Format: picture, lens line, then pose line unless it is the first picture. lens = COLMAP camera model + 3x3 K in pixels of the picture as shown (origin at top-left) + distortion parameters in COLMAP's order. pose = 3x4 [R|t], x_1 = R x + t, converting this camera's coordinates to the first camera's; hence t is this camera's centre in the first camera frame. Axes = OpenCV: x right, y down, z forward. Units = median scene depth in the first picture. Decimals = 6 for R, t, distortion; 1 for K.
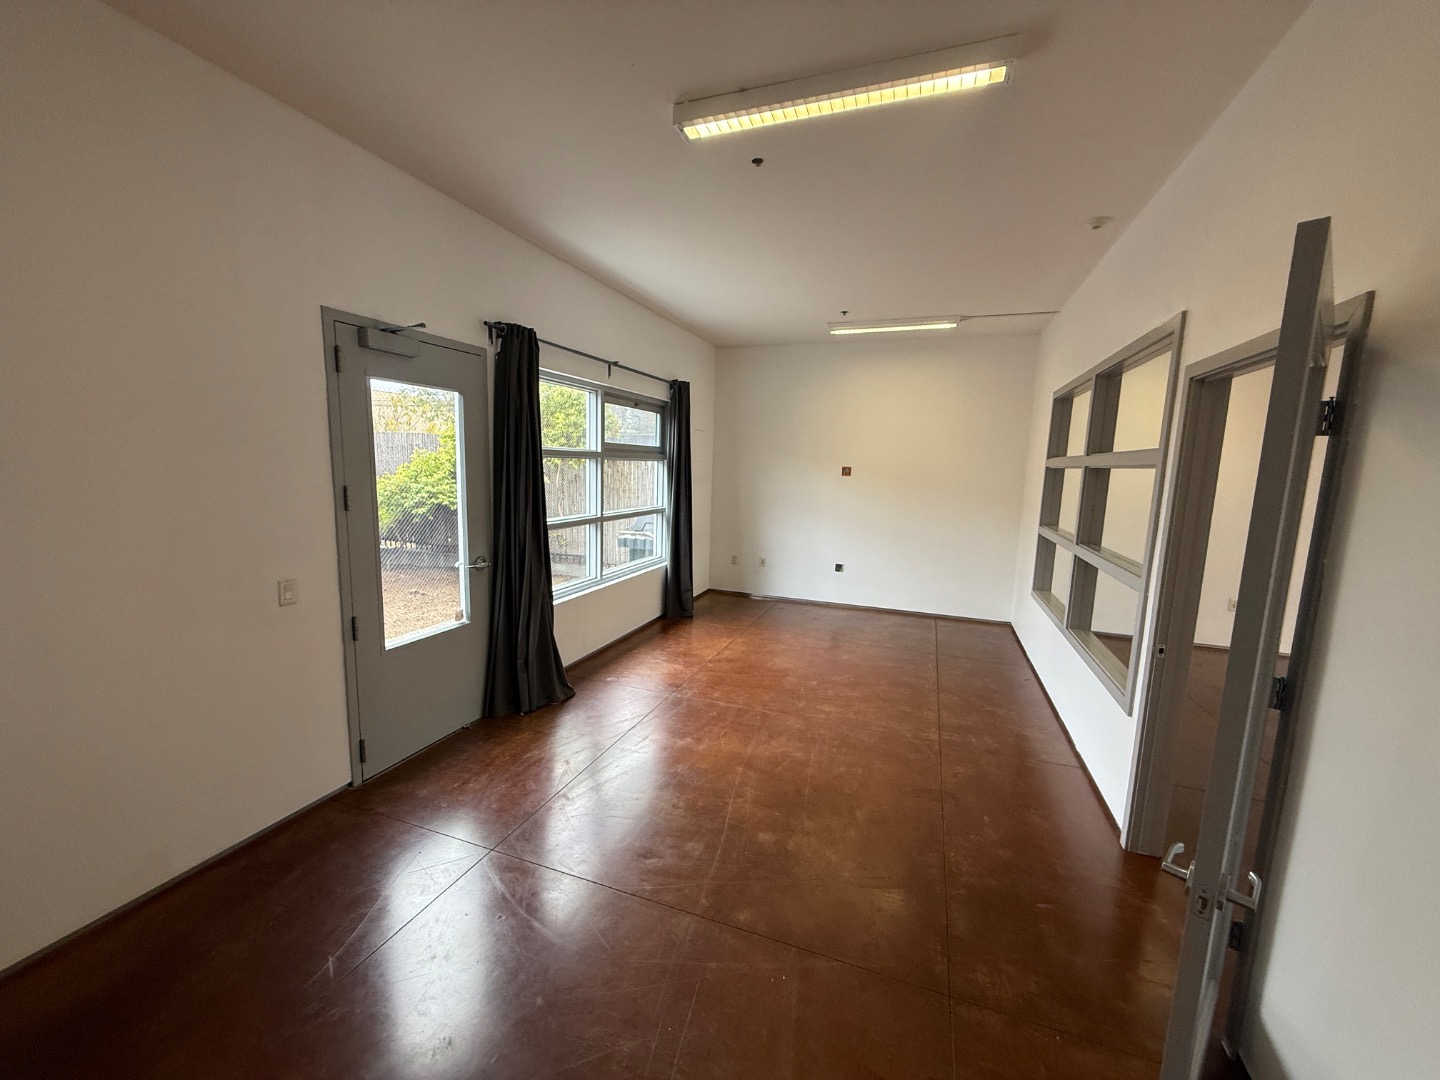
lens RADIAL K [[572.3, 0, 716.5], [0, 572.3, 539.8], [0, 0, 1]] dist [0.001785, 0.000236]
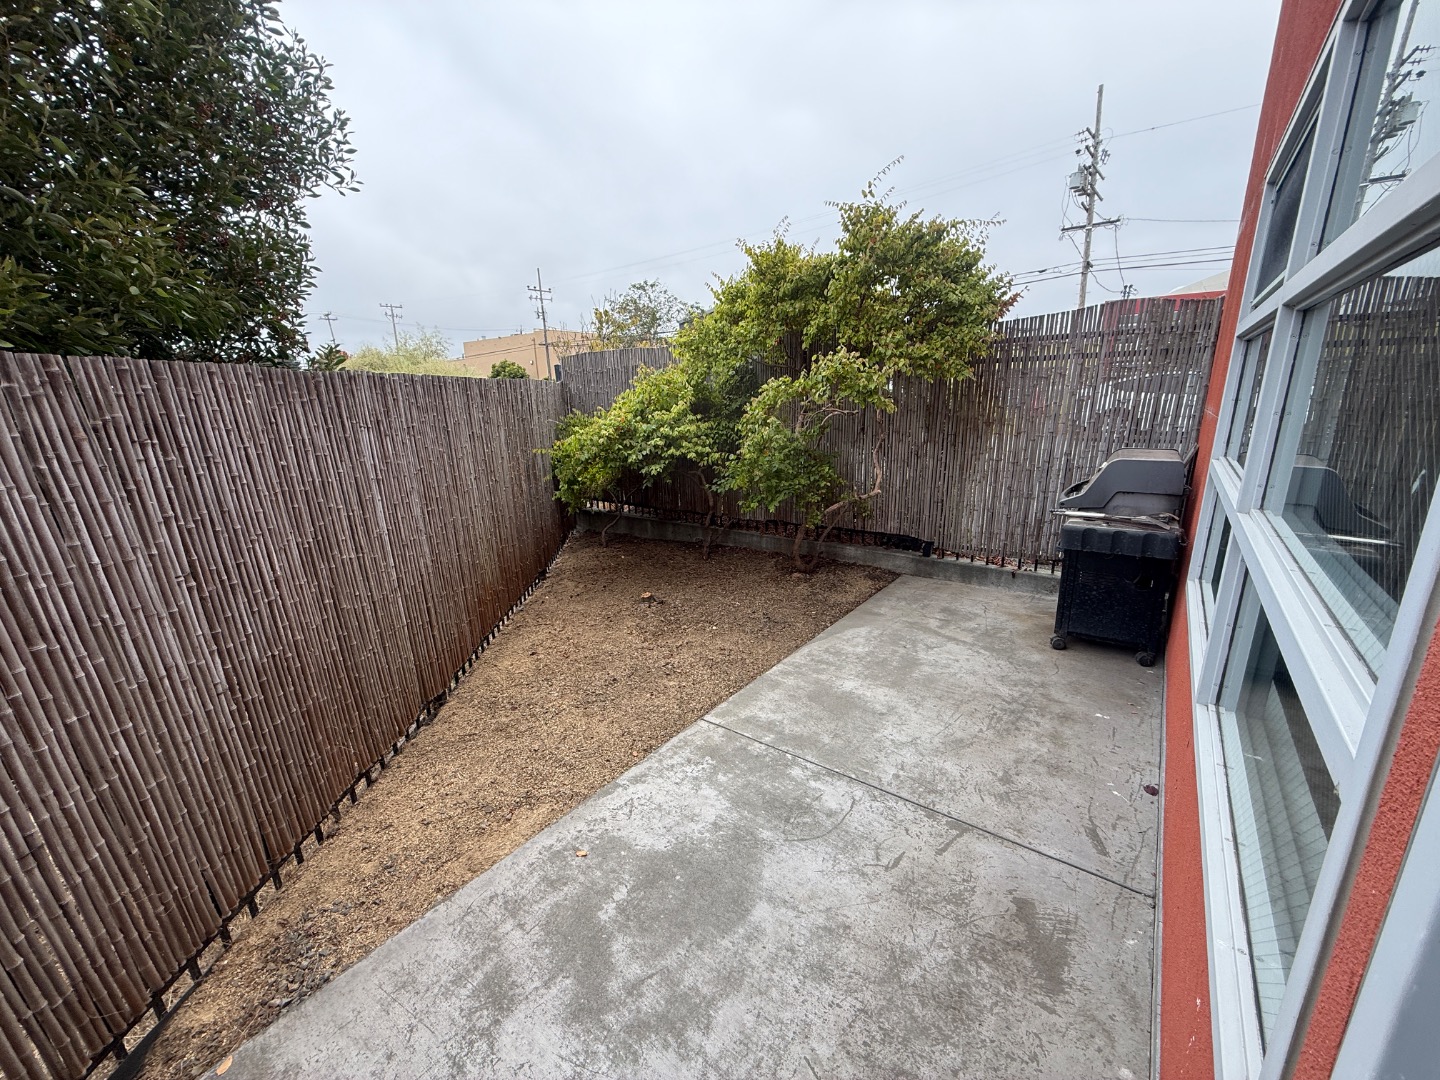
lens RADIAL K [[572.3, 0, 724.6], [0, 572.3, 544.0], [0, 0, 1]] dist [0.001785, 0.000236]
pose [[0.957428, 0.023629, -0.287704, -0.385926], [0.012443, 0.992340, 0.122908, -0.064893], [0.288404, -0.121255, 0.949800, 0.625959]]
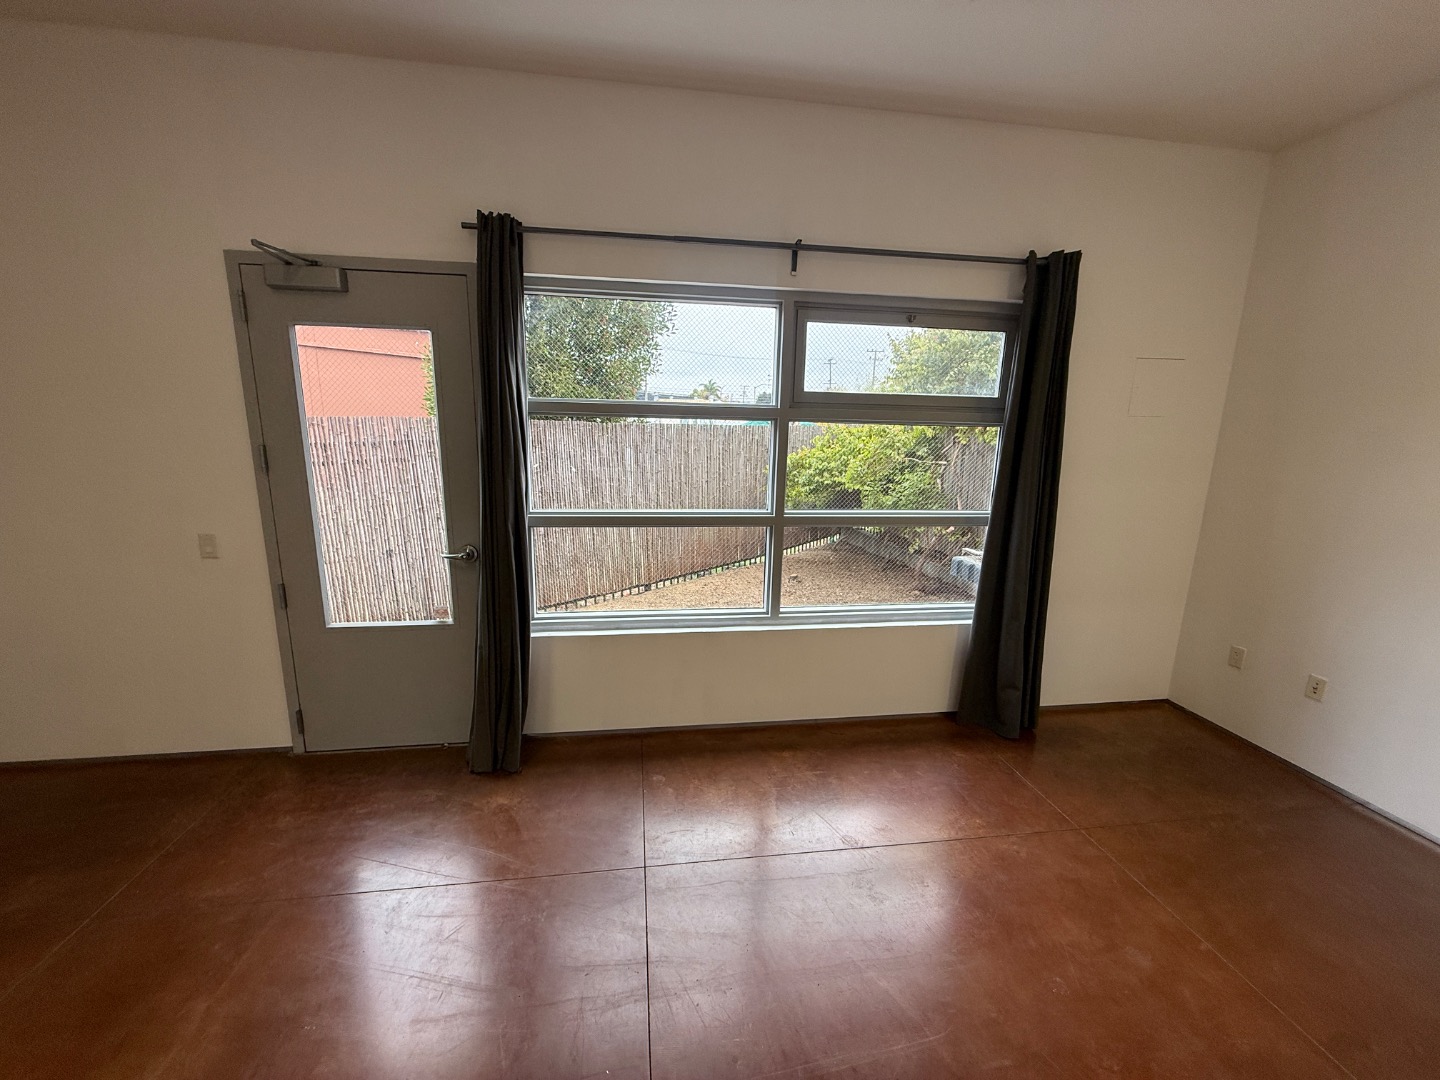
lens RADIAL K [[572.3, 0, 719.8], [0, 572.3, 543.0], [0, 0, 1]] dist [0.001785, 0.000236]
pose [[0.479261, 0.158602, -0.863223, 0.292813], [-0.125143, 0.985836, 0.111650, -0.072369], [0.868705, 0.054517, 0.492320, 0.642243]]
